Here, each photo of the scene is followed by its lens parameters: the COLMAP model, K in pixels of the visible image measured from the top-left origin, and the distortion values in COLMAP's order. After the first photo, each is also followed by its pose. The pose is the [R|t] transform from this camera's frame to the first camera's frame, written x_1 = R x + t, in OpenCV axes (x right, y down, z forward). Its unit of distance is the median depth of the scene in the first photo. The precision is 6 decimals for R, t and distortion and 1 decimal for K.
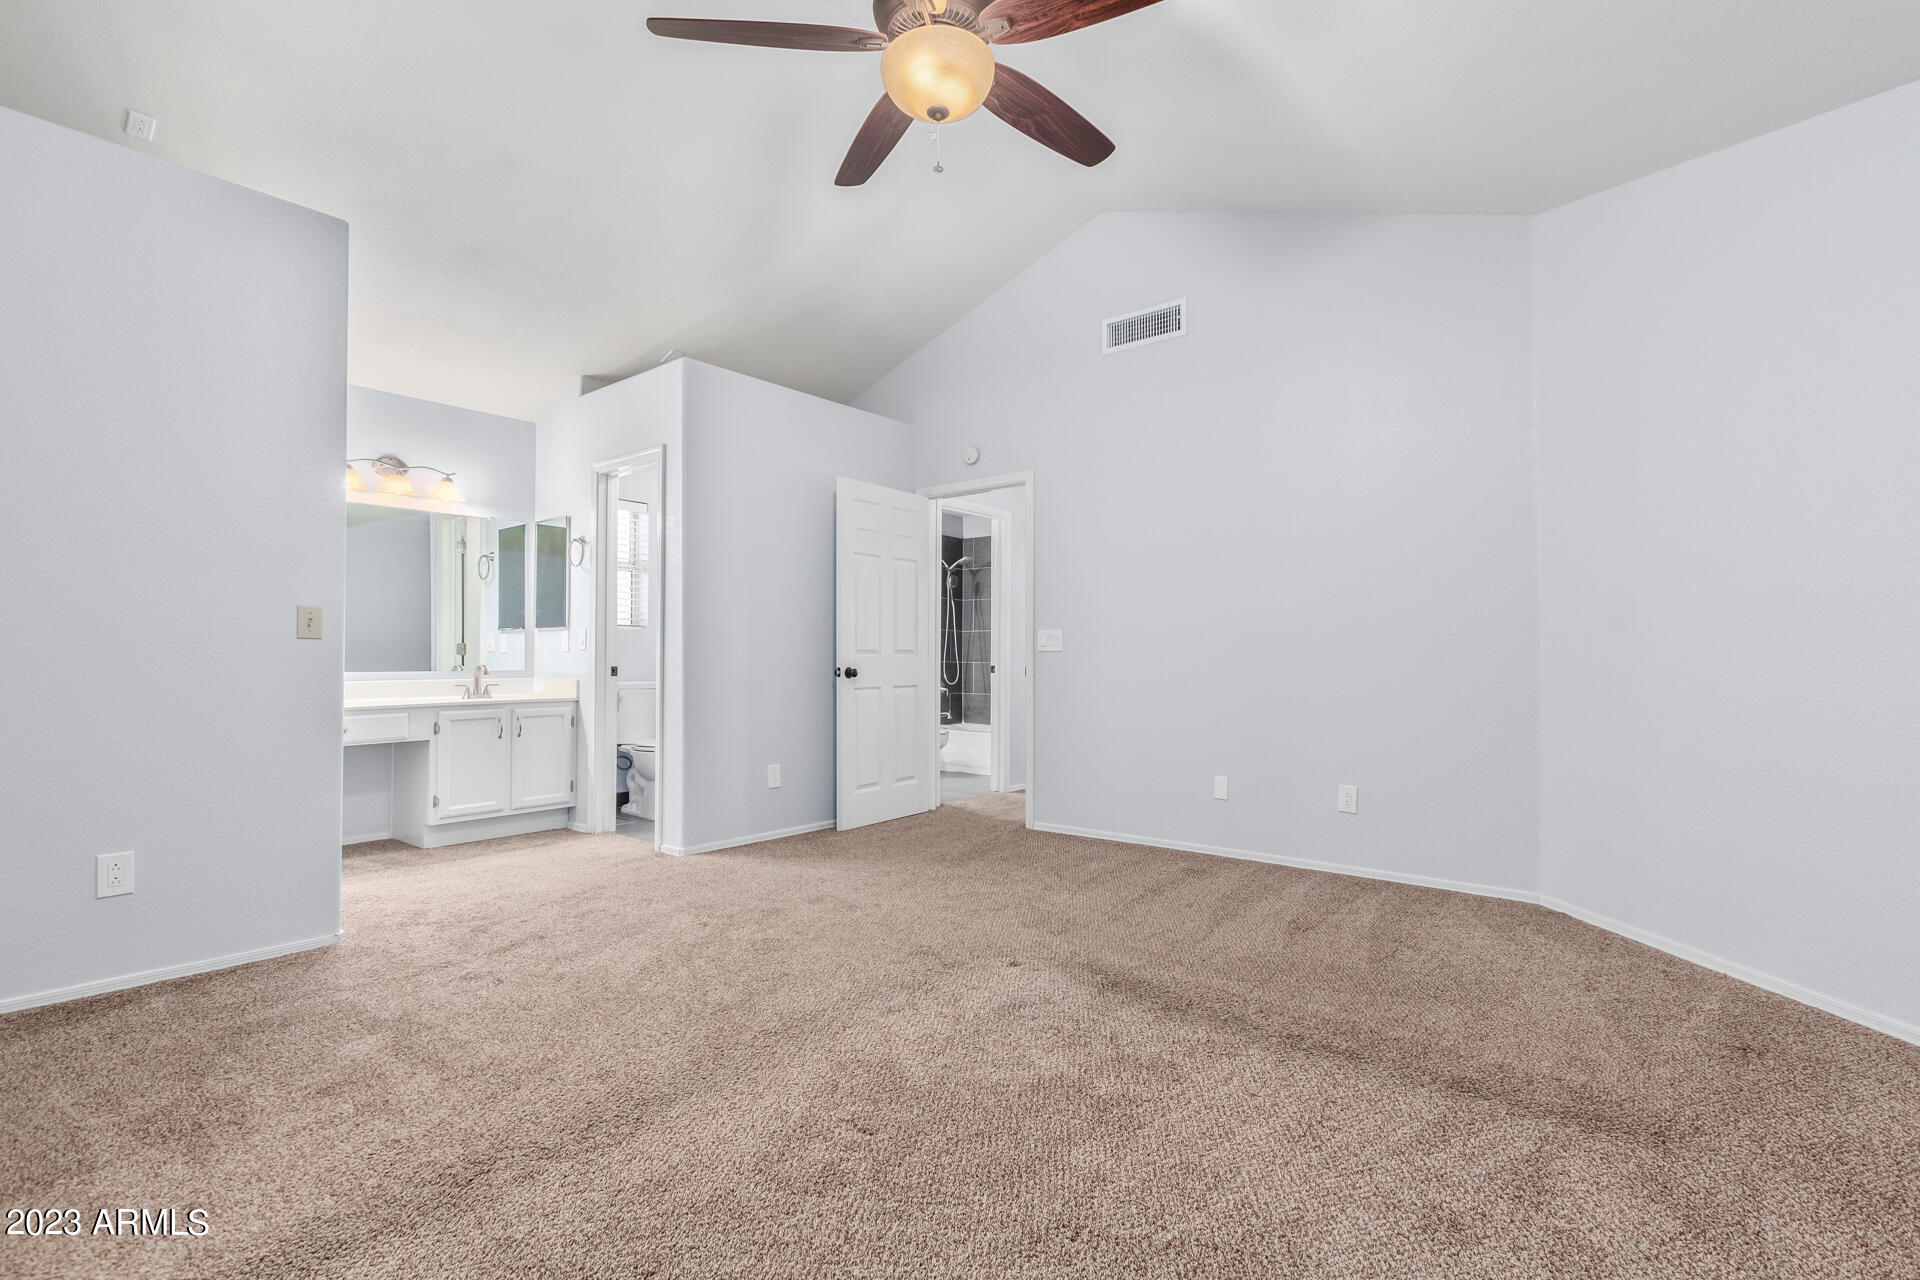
lens RADIAL K [[899.7, 0, 973.0], [0, 899.7, 645.2], [0, 0, 1]] dist [0.009246, -0.000473]
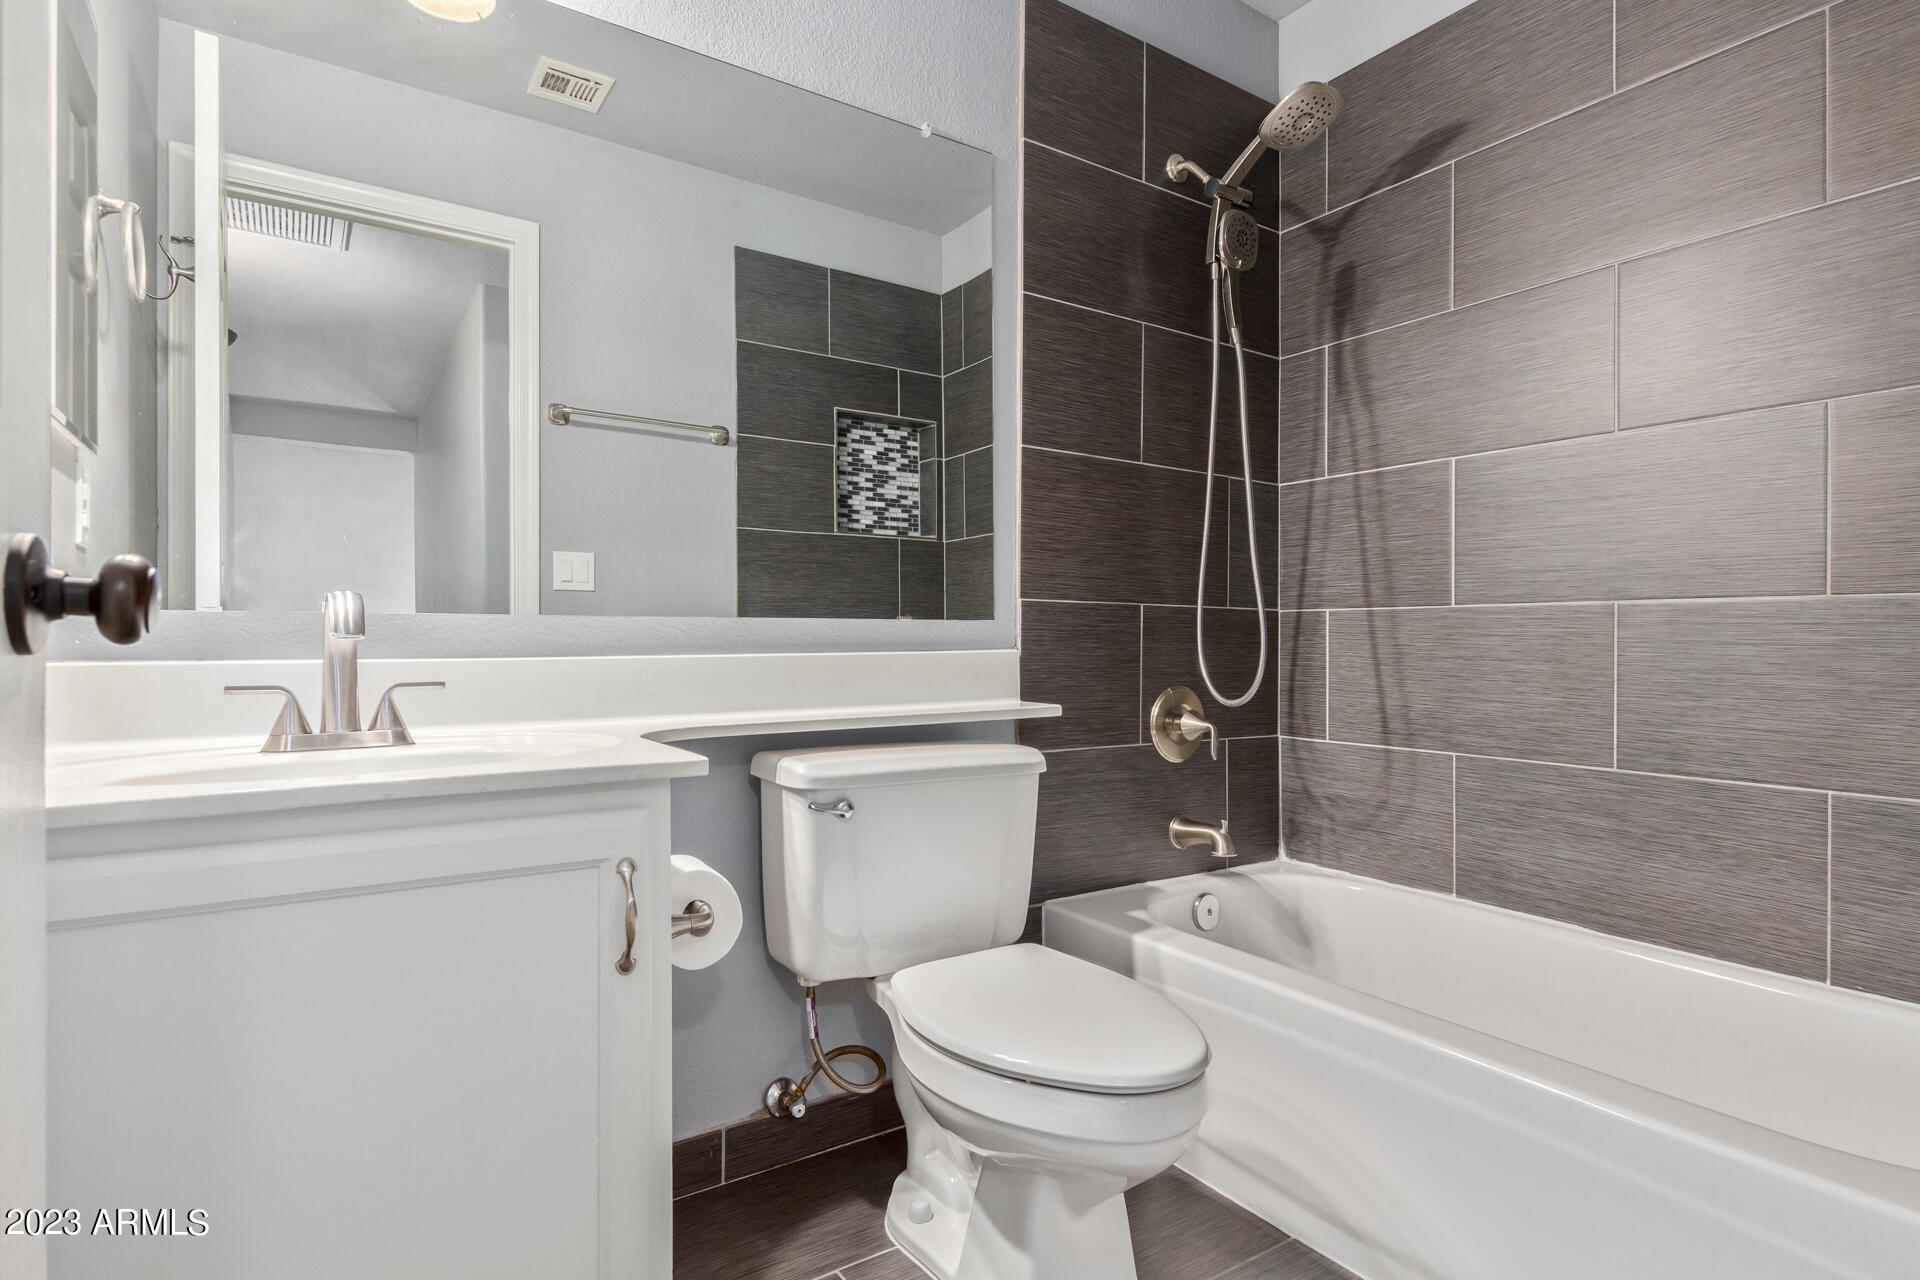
lens RADIAL K [[973.5, 0, 960.0], [0, 973.5, 640.0], [0, 0, 1]] dist [-0.000250, -0.000030]
pose [[0.954669, -0.004865, -0.297631, -0.015758], [0.007408, 0.999945, 0.007415, 0.024157], [0.297579, -0.009284, 0.954652, 0.724277]]
